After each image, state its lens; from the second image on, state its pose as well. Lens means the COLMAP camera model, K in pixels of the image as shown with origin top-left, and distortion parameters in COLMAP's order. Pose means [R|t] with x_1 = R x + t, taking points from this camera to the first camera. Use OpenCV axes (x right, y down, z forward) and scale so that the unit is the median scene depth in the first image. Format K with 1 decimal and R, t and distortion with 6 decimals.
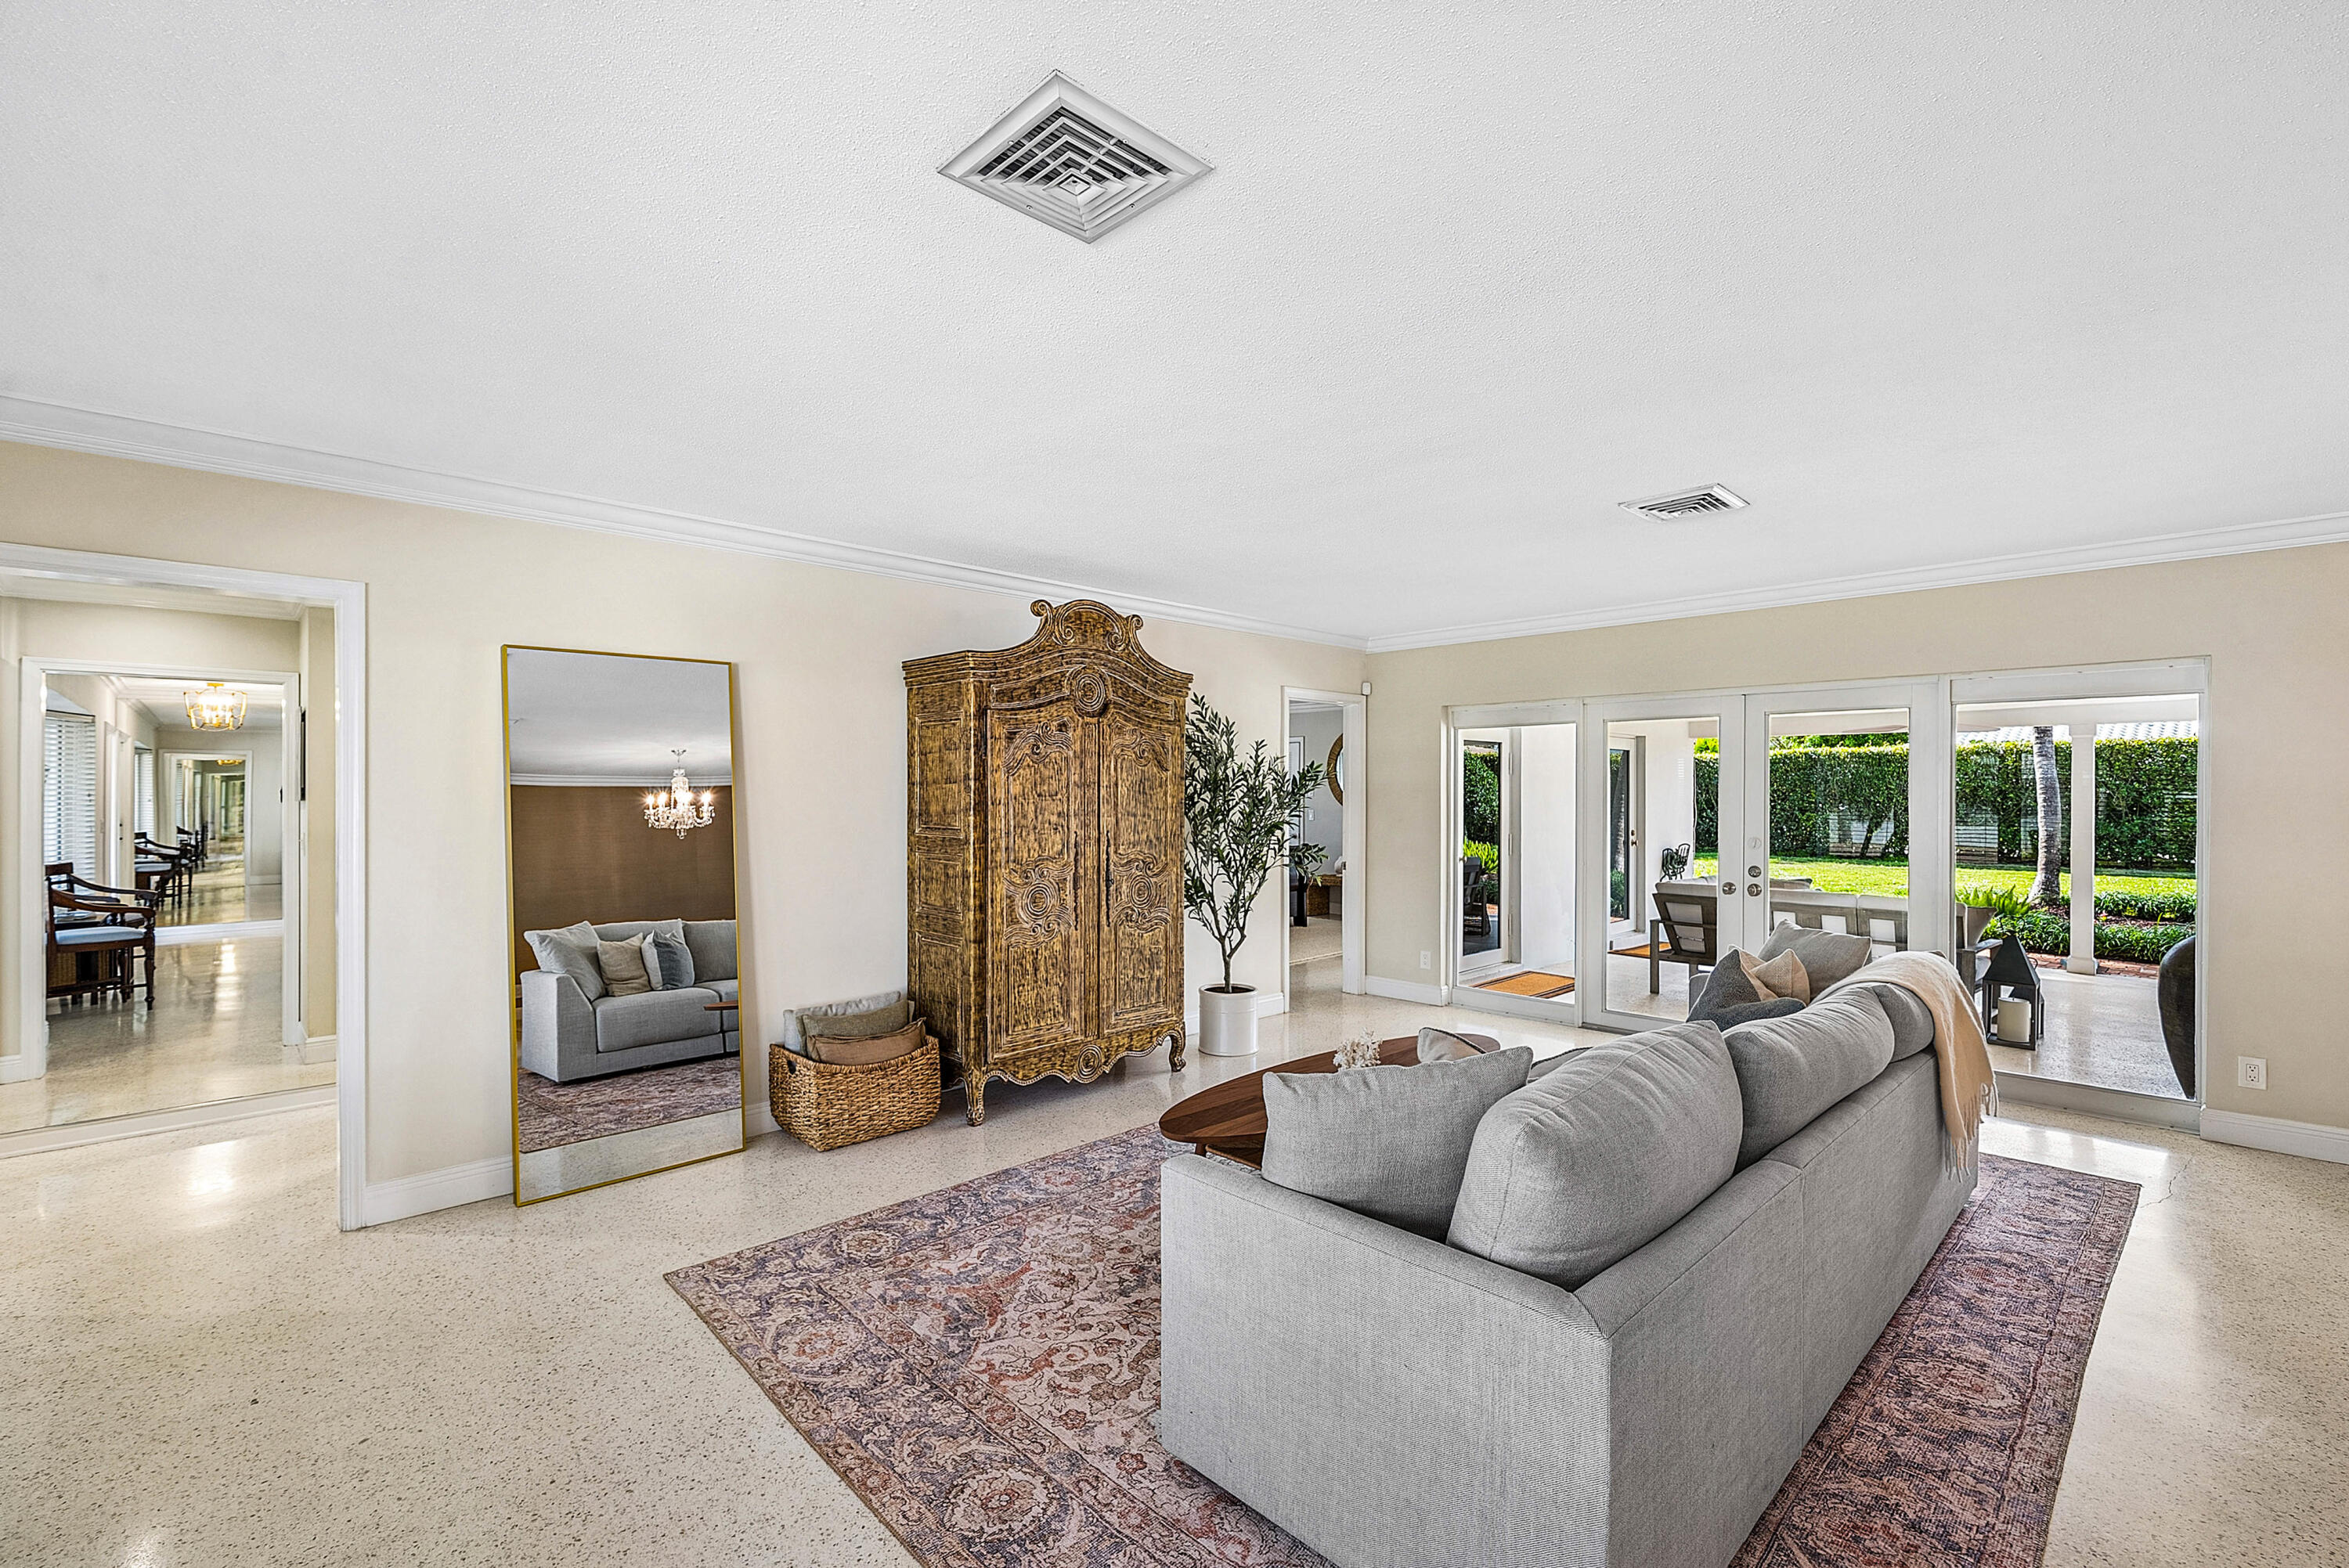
lens RADIAL K [[1002.4, 0, 1169.9], [0, 1002.4, 807.3], [0, 0, 1]] dist [0.000398, -0.000218]
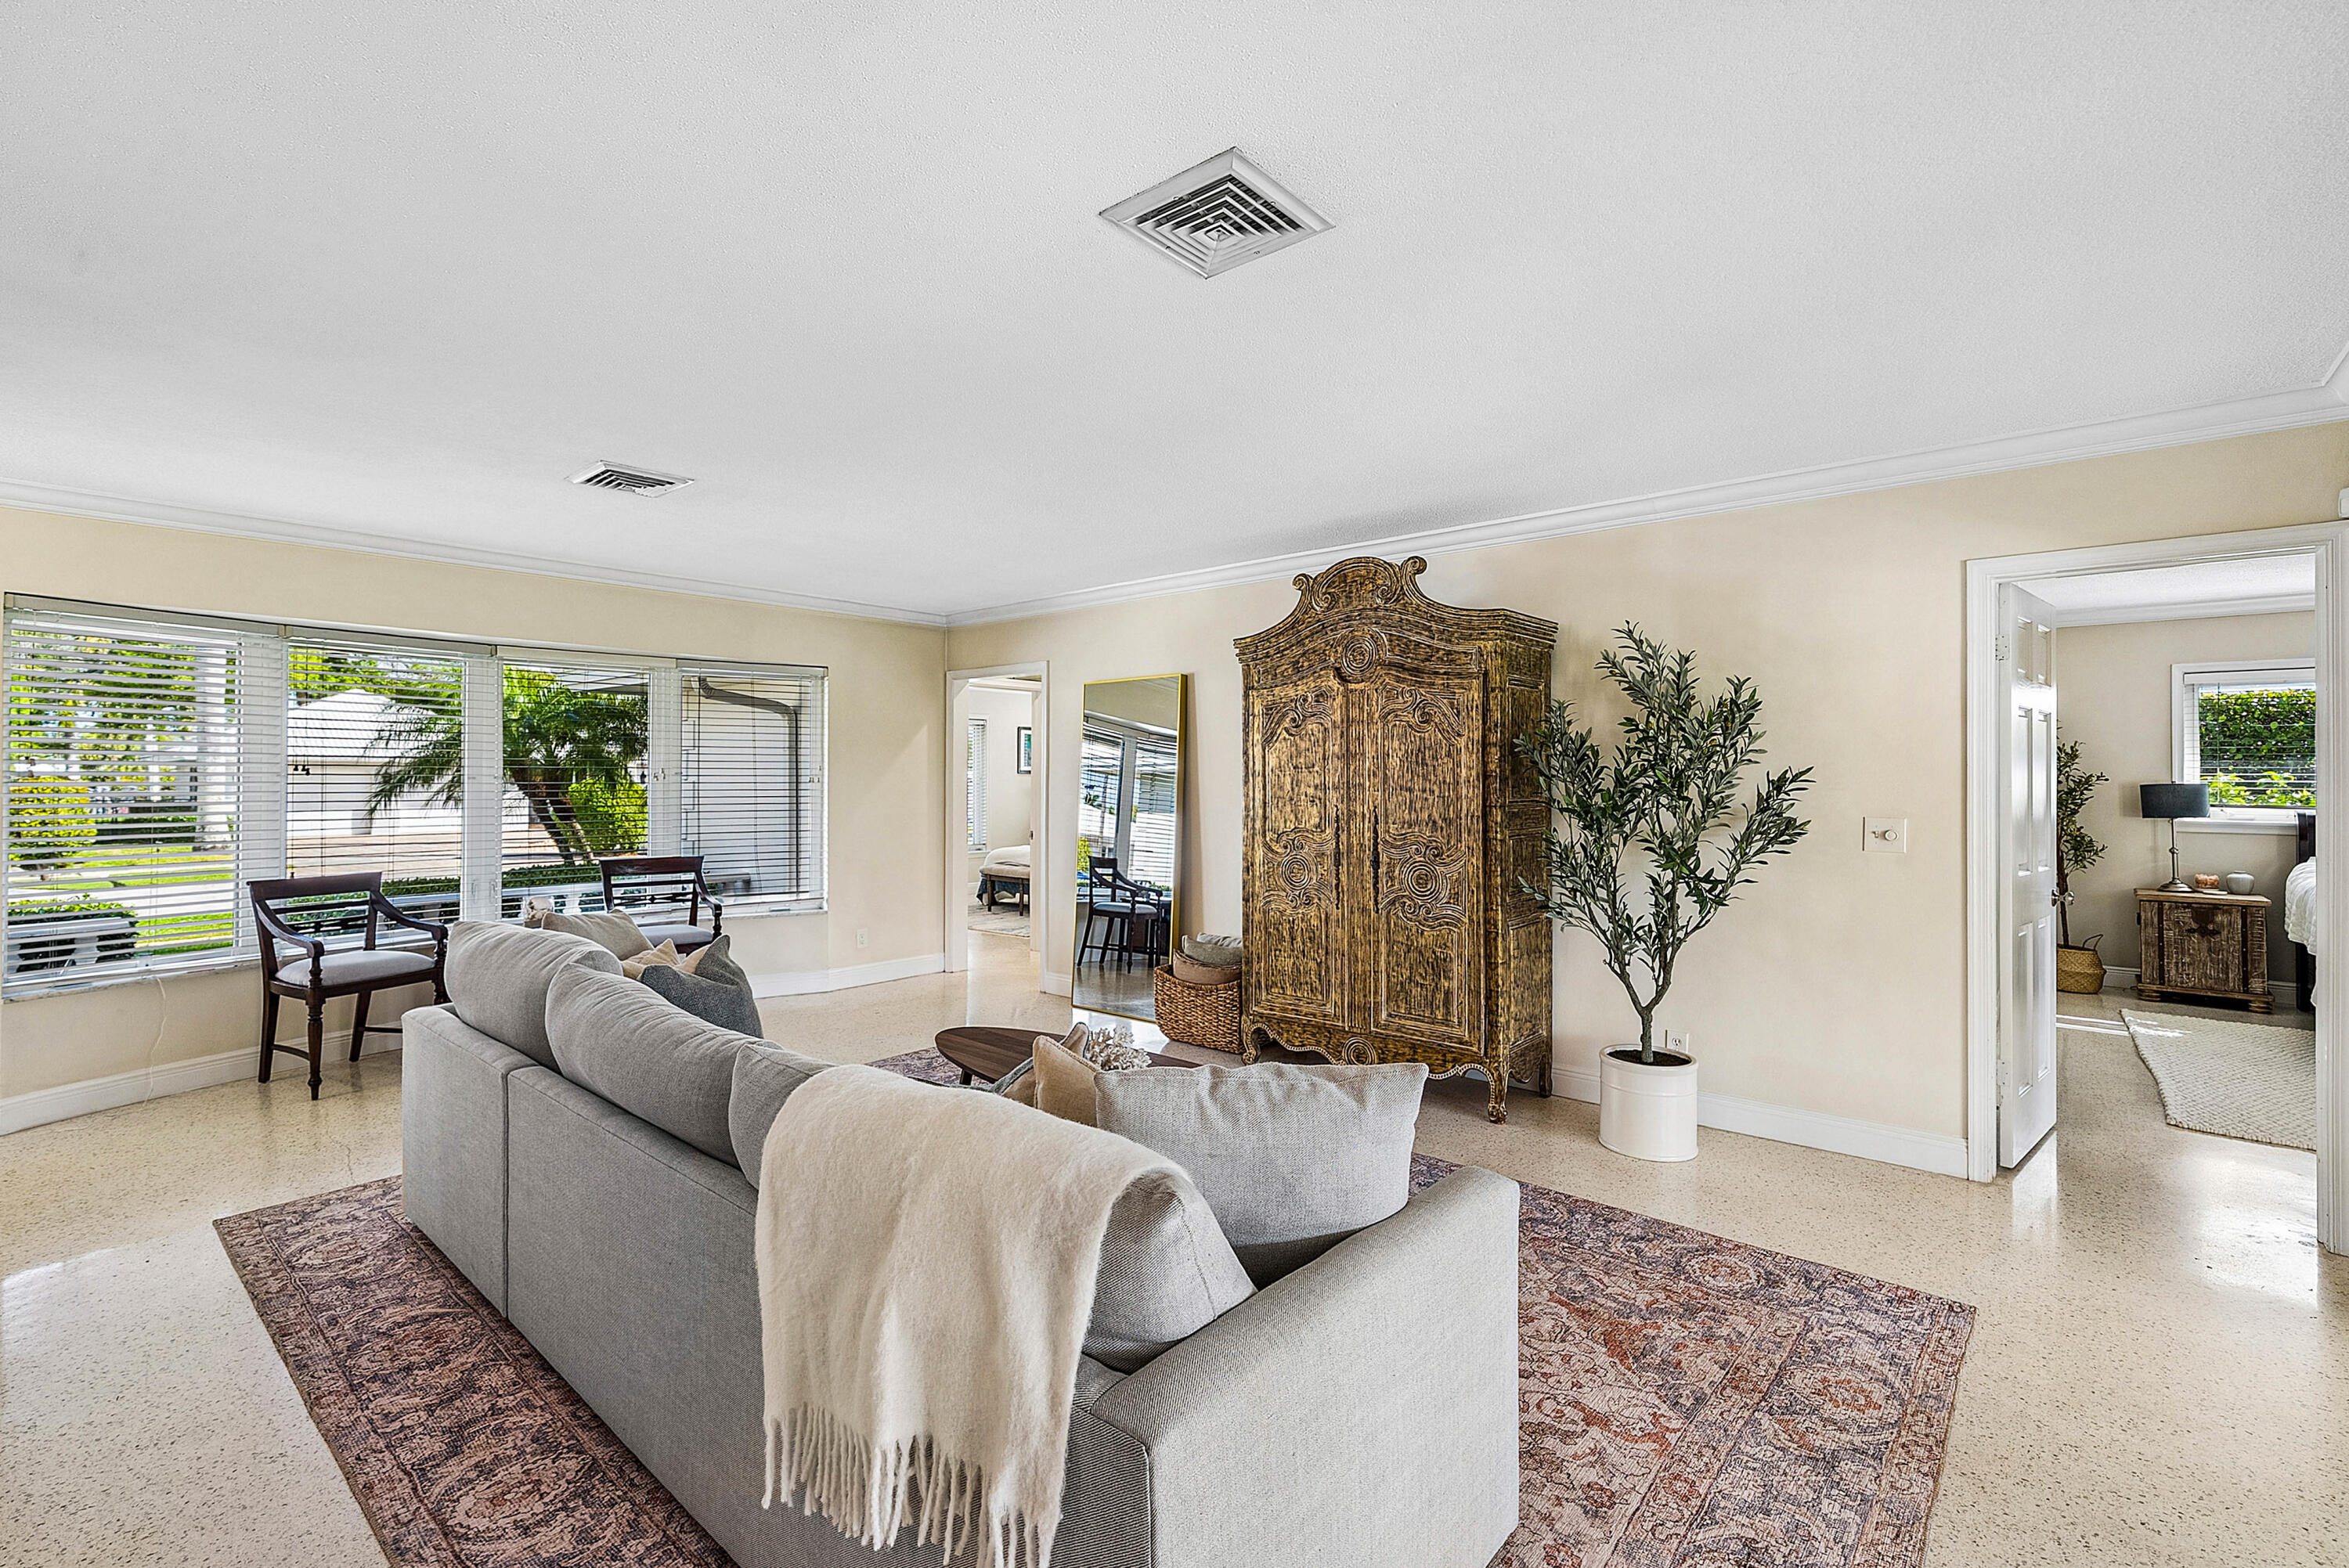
lens RADIAL K [[1033.7, 0, 1177.3], [0, 1033.7, 776.3], [0, 0, 1]] dist [0.003158, 0.000256]
pose [[0.098322, -0.000956, -0.995154, 0.895619], [-0.014067, 0.999898, -0.002350, 0.001152], [0.995055, 0.014230, 0.098299, 0.773600]]
